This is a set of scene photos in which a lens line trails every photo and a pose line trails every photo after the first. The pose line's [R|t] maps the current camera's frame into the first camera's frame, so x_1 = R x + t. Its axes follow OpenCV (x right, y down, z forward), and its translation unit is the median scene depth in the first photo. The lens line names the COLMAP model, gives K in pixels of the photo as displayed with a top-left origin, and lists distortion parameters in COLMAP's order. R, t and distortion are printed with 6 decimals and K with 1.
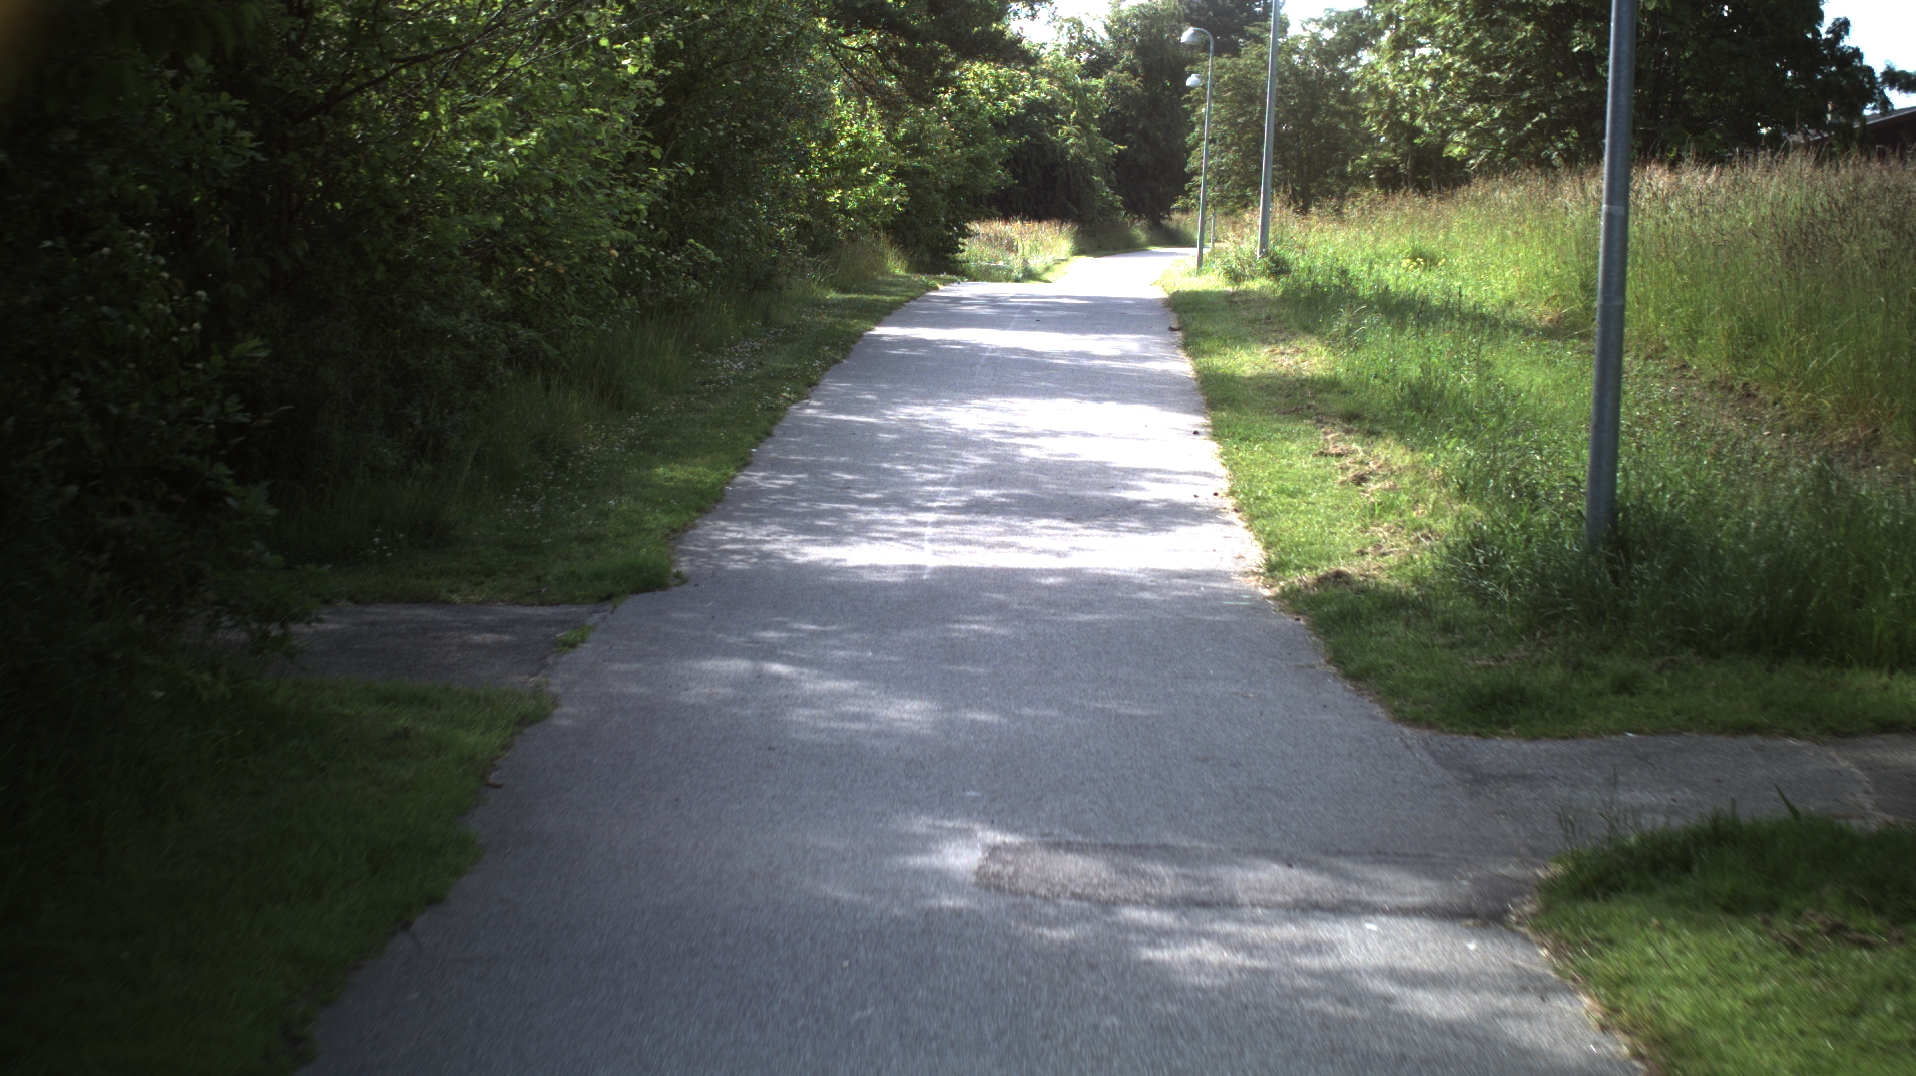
lens RADIAL K [[3313.2, 0, 958.0], [0, 3313.2, 538.0], [0, 0, 1]] dist [-0.286533, 0.275535]
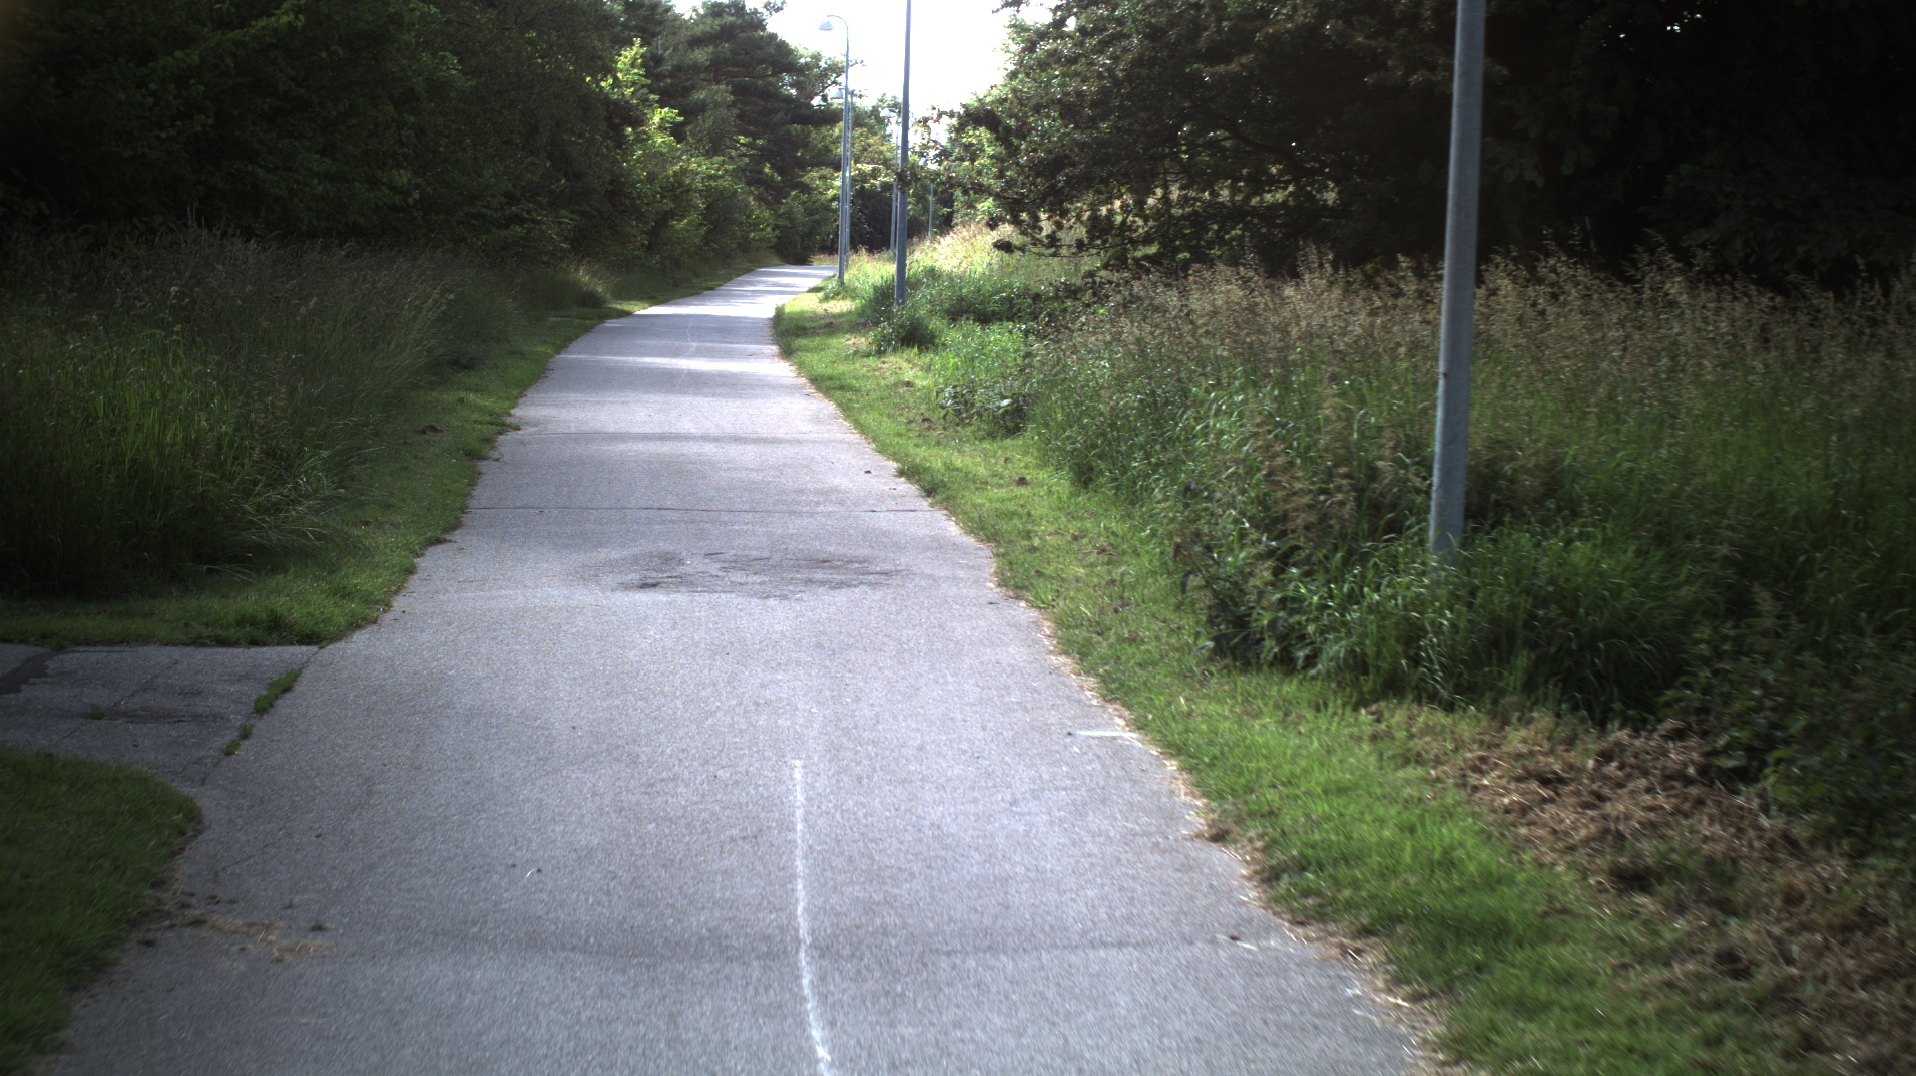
lens RADIAL K [[3313.2, 0, 958.0], [0, 3313.2, 538.0], [0, 0, 1]] dist [-0.286533, 0.275535]
pose [[0.999869, -0.009865, 0.012814, 0.112963], [0.010075, 0.999814, -0.016467, 0.228484], [-0.012649, 0.016594, 0.999782, -2.046851]]
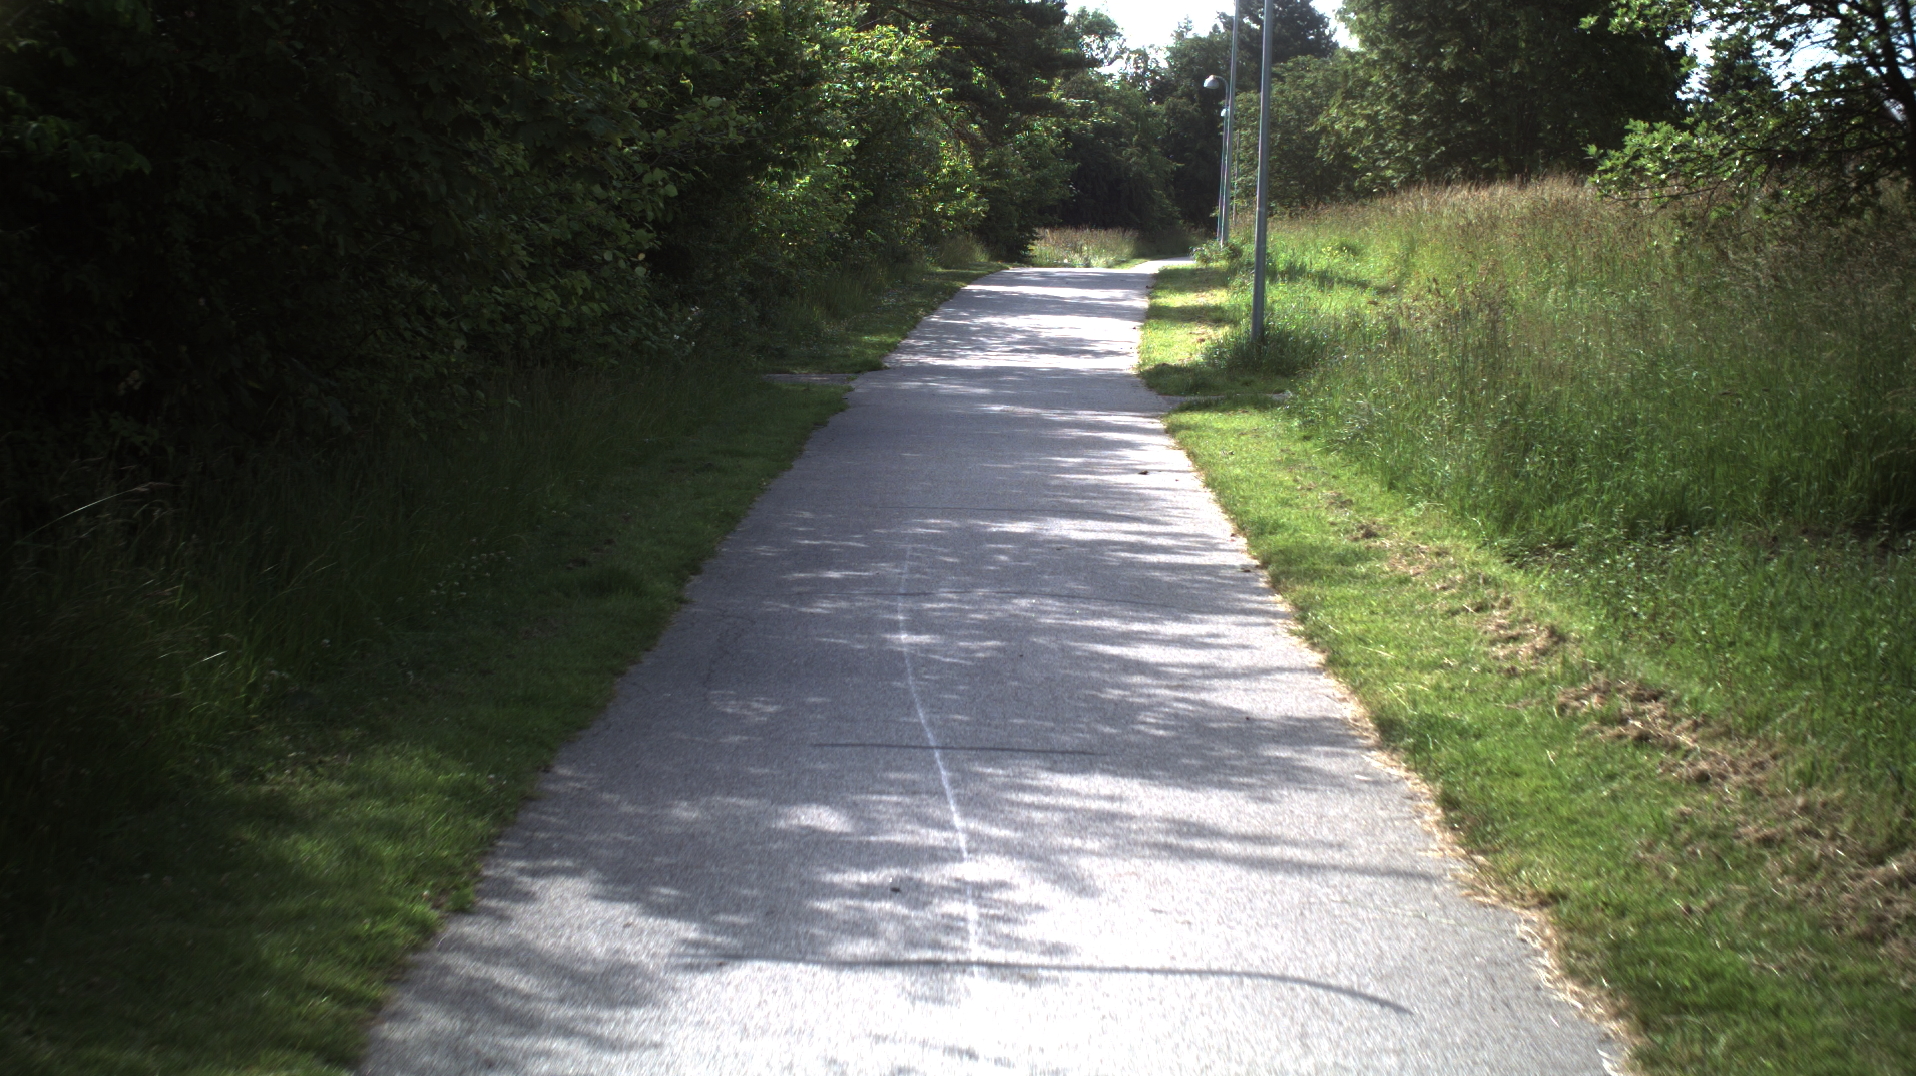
lens RADIAL K [[3313.2, 0, 958.0], [0, 3313.2, 538.0], [0, 0, 1]] dist [-0.286533, 0.275535]
pose [[0.999641, -0.001022, -0.026784, 0.011380], [0.000923, 0.999993, -0.003706, 0.053718], [0.026787, 0.003680, 0.999634, -0.512896]]
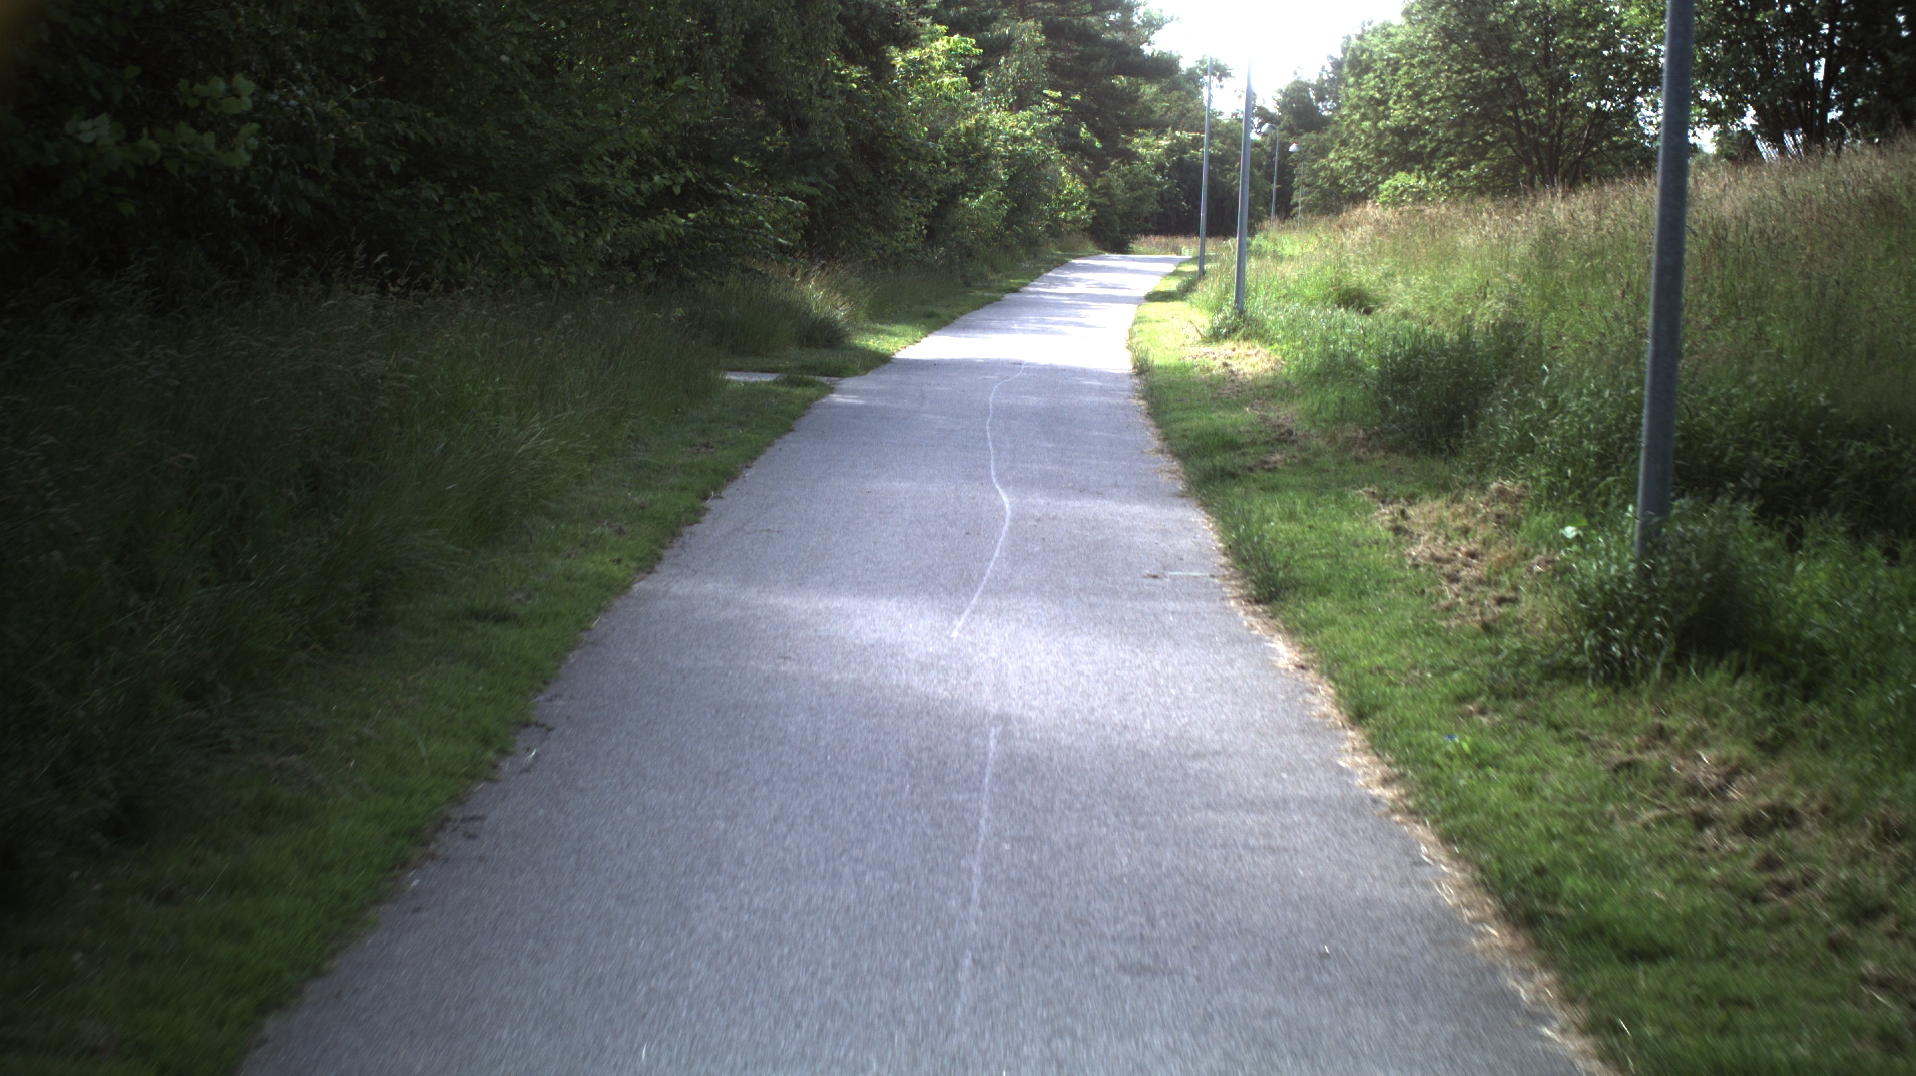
lens RADIAL K [[3313.2, 0, 958.0], [0, 3313.2, 538.0], [0, 0, 1]] dist [-0.286533, 0.275535]
pose [[0.997237, 0.012785, -0.073171, 0.066924], [-0.013394, 0.999880, -0.007838, 0.152299], [0.073062, 0.008797, 0.997289, -1.409022]]
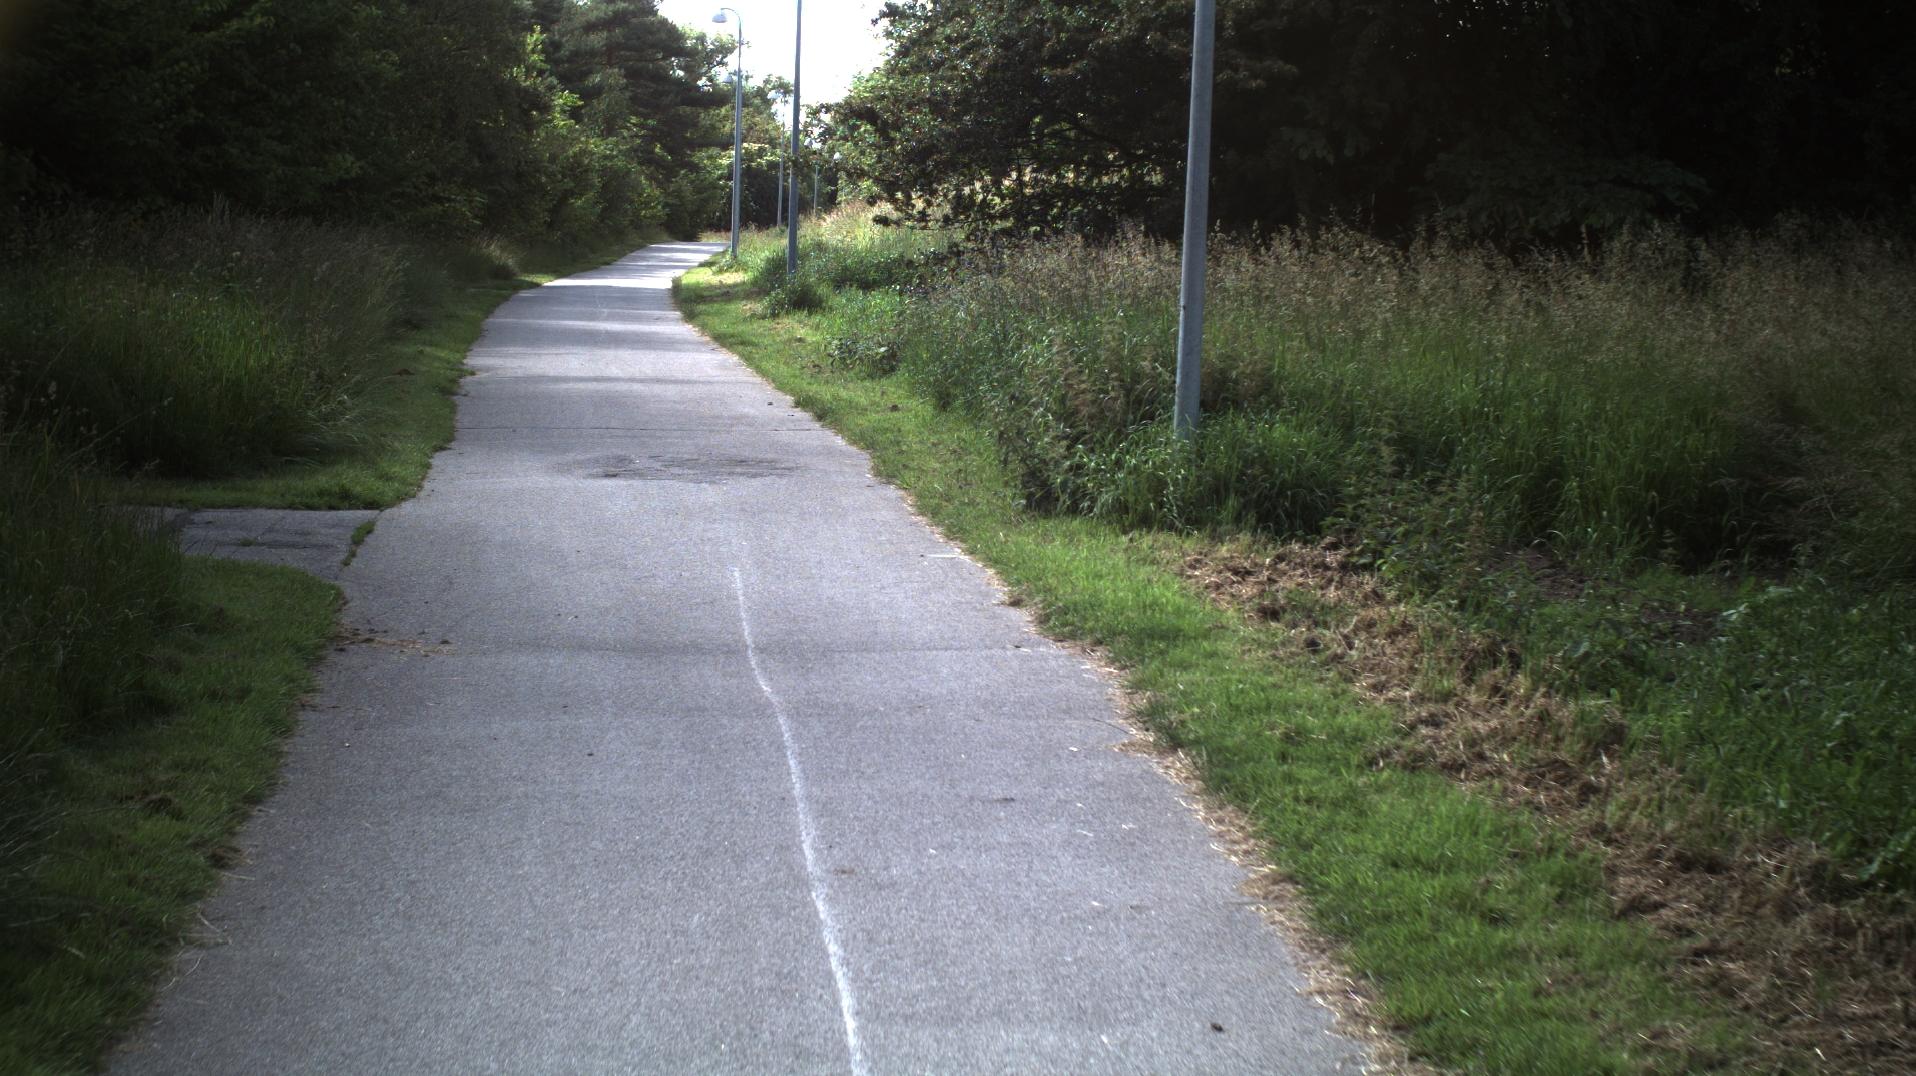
lens RADIAL K [[3313.2, 0, 958.0], [0, 3313.2, 538.0], [0, 0, 1]] dist [-0.286533, 0.275535]
pose [[0.998784, -0.012663, 0.047655, 0.110932], [0.013120, 0.999871, -0.009292, 0.242607], [-0.047531, 0.009906, 0.998821, -2.174549]]
